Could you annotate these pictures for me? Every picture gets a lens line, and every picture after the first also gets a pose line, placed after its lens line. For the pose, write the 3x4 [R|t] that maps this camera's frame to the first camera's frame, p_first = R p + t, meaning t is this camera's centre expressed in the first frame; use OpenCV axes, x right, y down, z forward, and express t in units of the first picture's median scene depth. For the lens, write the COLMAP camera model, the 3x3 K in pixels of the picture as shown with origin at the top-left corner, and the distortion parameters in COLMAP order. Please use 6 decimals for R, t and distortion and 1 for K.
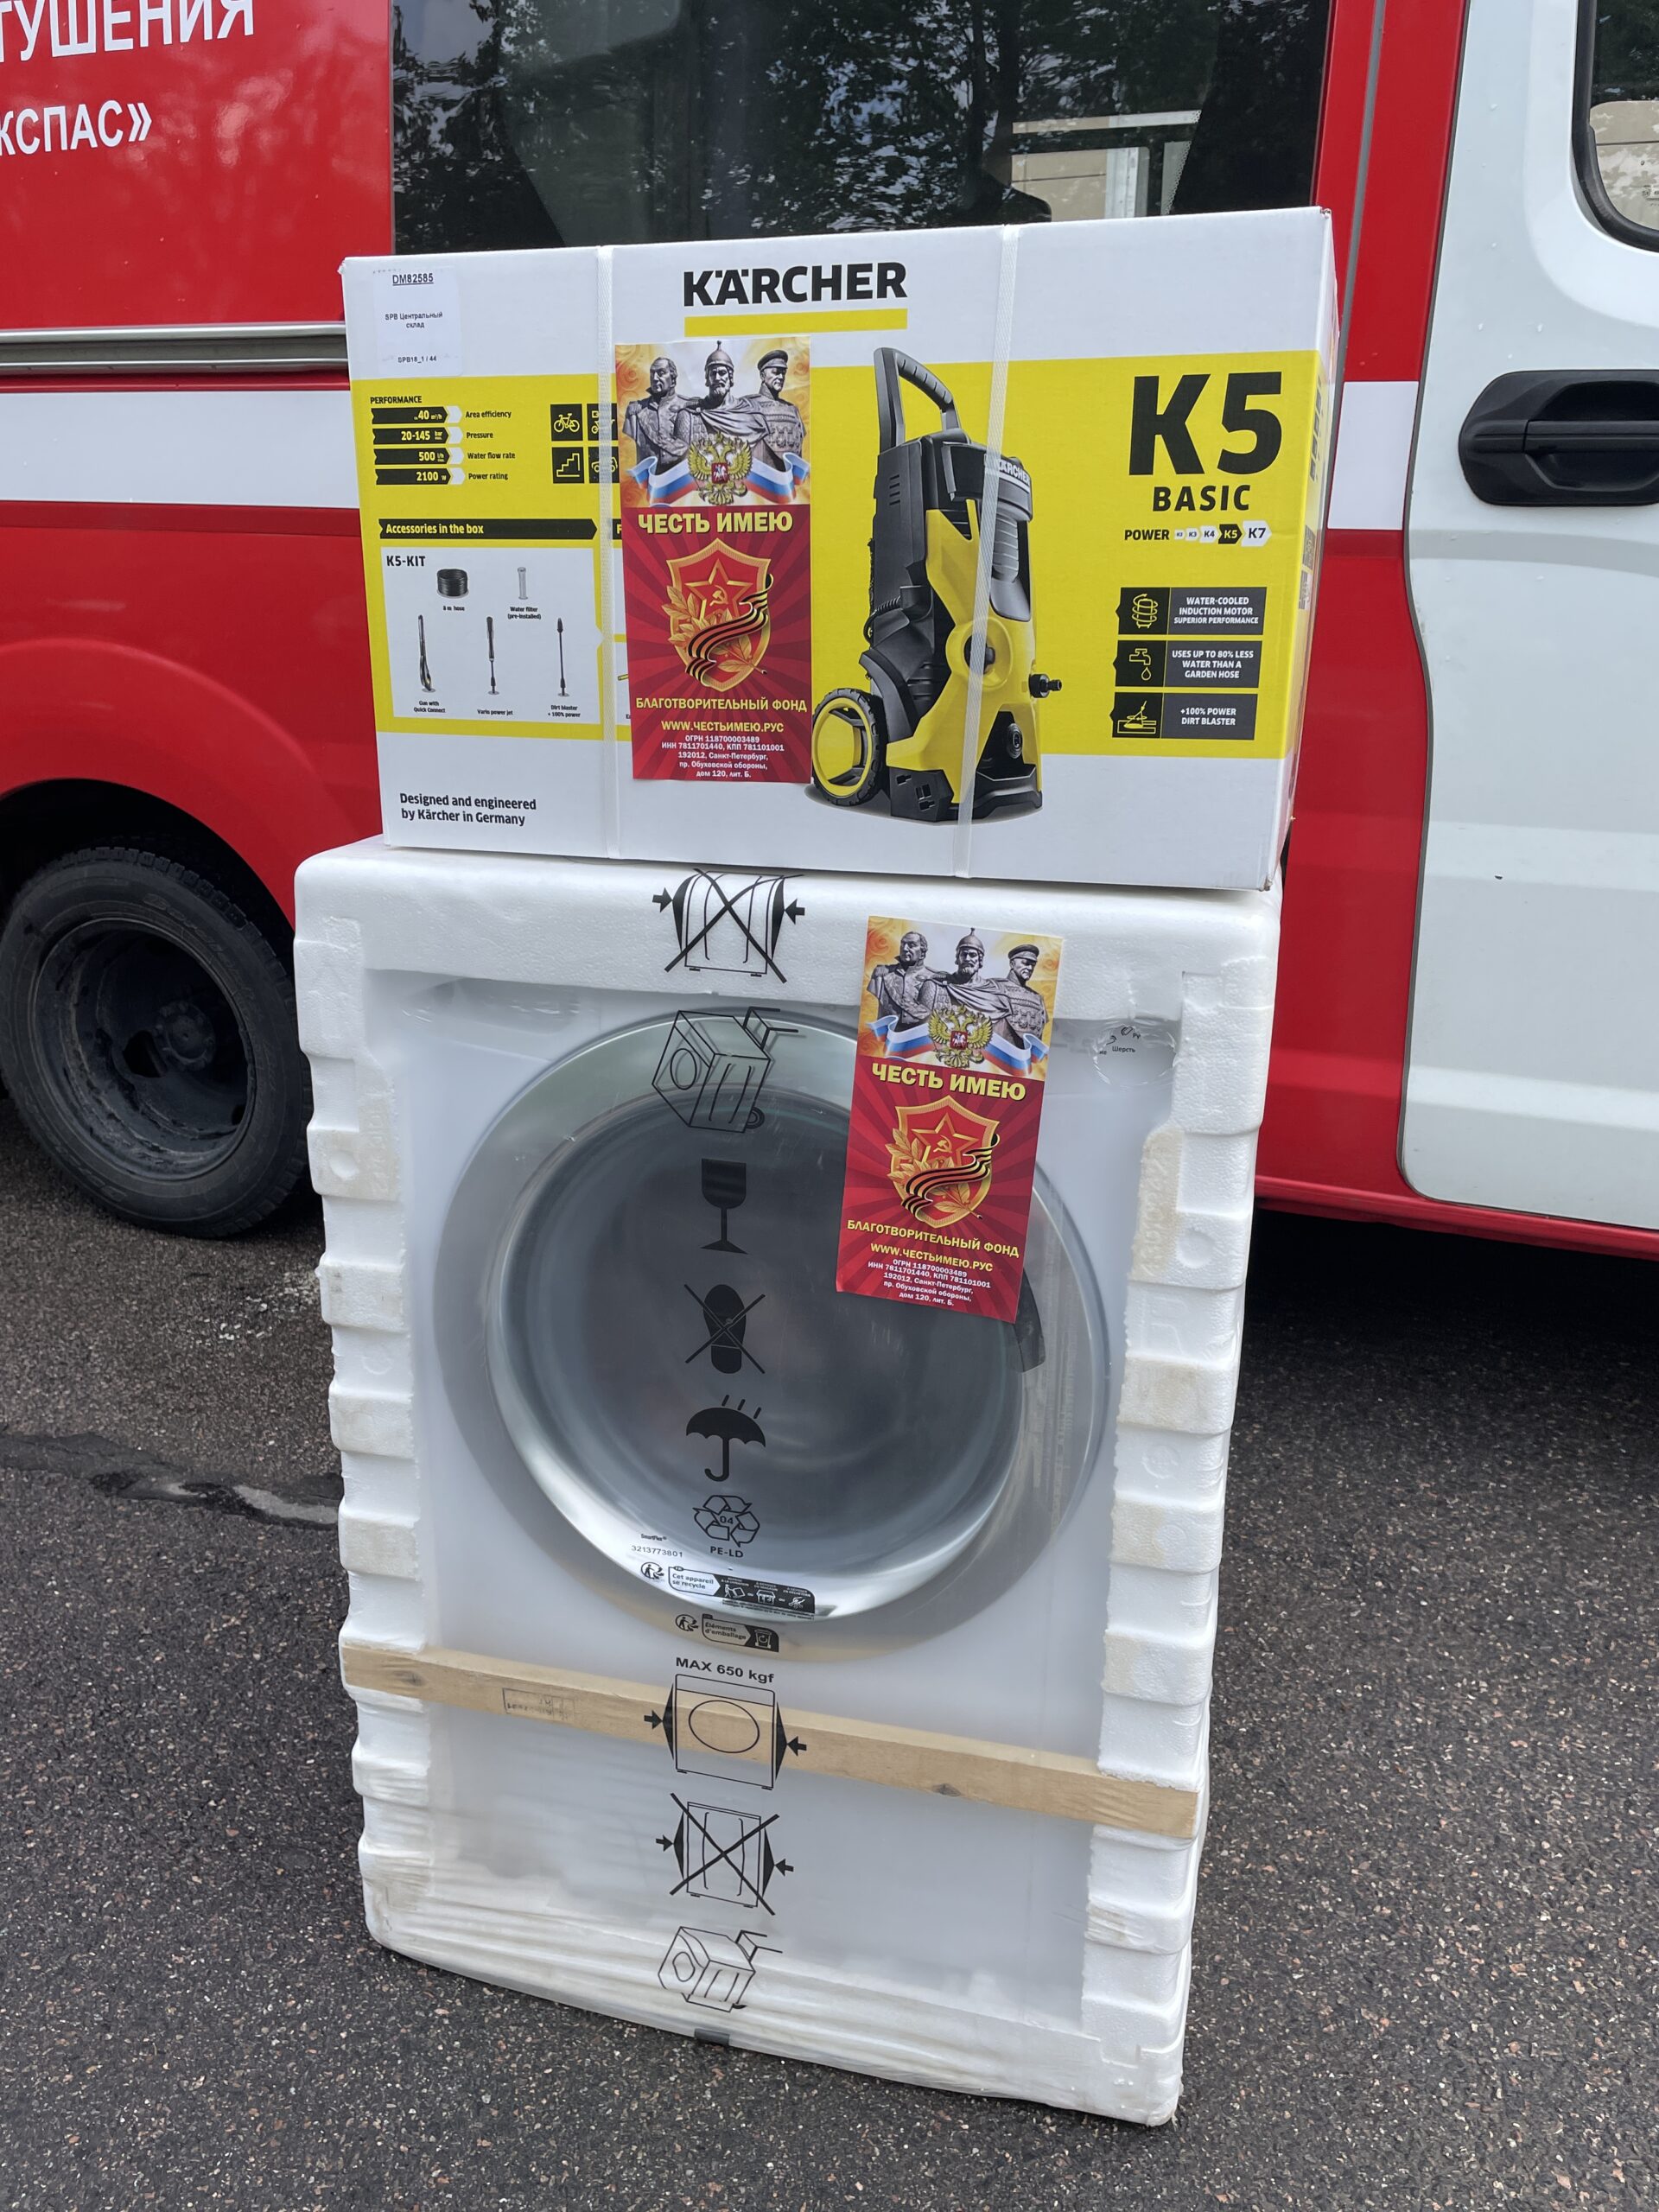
lens RADIAL K [[1652.9, 0, 841.9], [0, 1652.9, 1139.4], [0, 0, 1]] dist [0.108197, -0.148702]
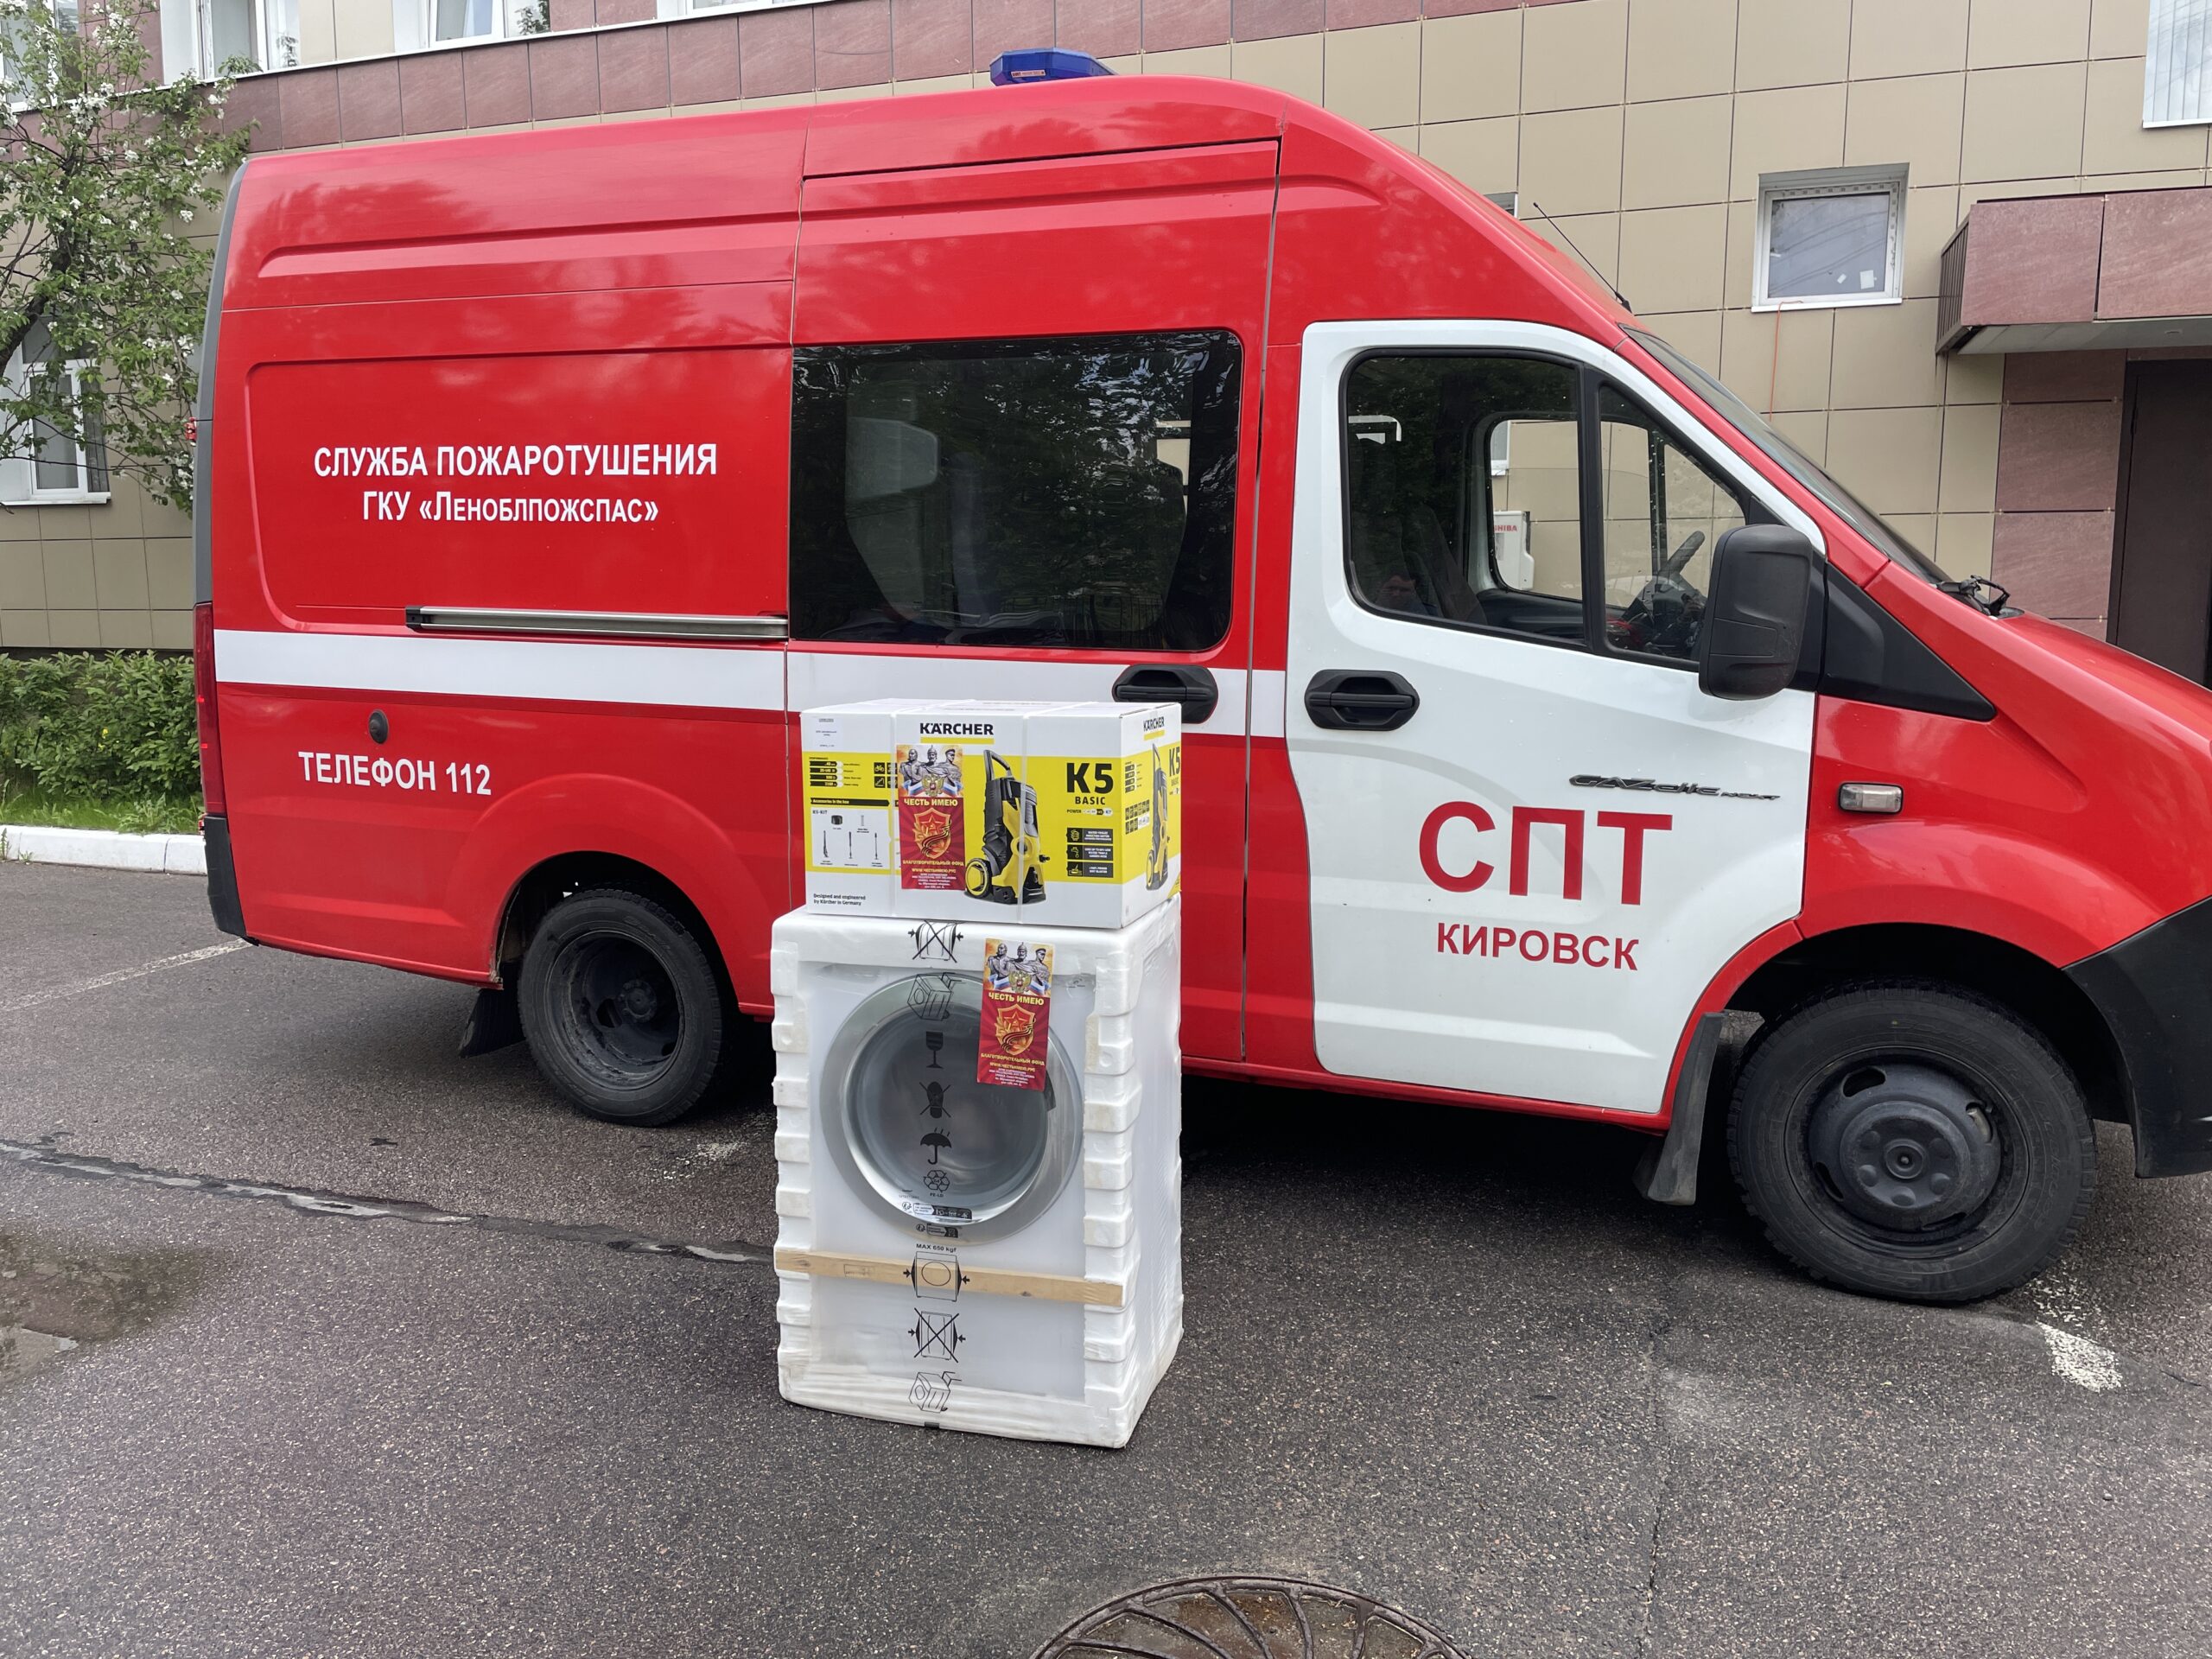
lens RADIAL K [[1652.9, 0, 1097.7], [0, 1652.9, 813.8], [0, 0, 1]] dist [0.108197, -0.148702]
pose [[0.999605, -0.016489, -0.022741, 0.241299], [0.012144, 0.983689, -0.179467, 0.141454], [0.025329, 0.179120, 0.983501, -1.561859]]
